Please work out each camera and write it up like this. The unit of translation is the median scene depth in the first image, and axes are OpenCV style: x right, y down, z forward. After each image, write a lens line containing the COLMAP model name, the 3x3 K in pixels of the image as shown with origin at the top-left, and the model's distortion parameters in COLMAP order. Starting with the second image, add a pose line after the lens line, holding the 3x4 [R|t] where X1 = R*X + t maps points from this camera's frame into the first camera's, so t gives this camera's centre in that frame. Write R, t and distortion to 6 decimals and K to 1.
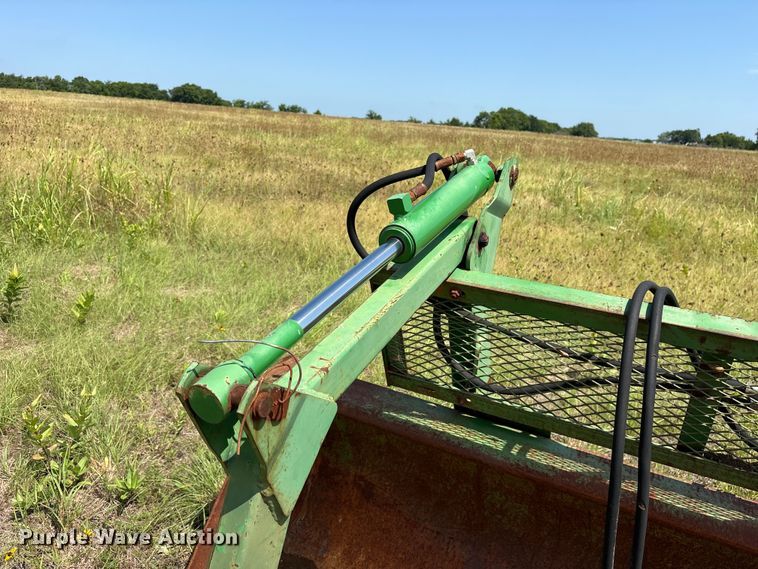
lens RADIAL K [[572.7, 0, 375.8], [0, 572.7, 283.8], [0, 0, 1]] dist [0.029710, -0.024978]
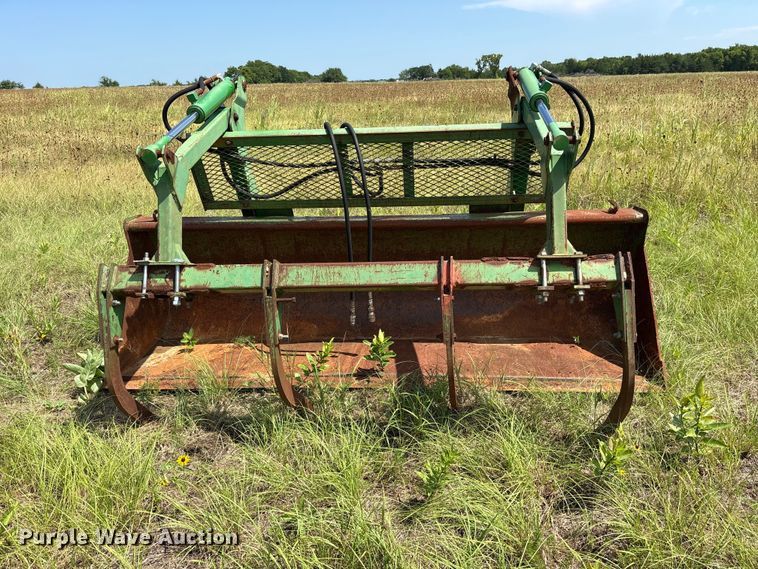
lens RADIAL K [[574.6, 0, 377.8], [0, 574.6, 276.1], [0, 0, 1]] dist [0.050849, -0.054140]
pose [[0.911909, -0.223996, 0.343870, -0.182986], [0.203416, 0.974442, 0.095311, 0.371729], [-0.356431, -0.016966, 0.934168, -1.090090]]
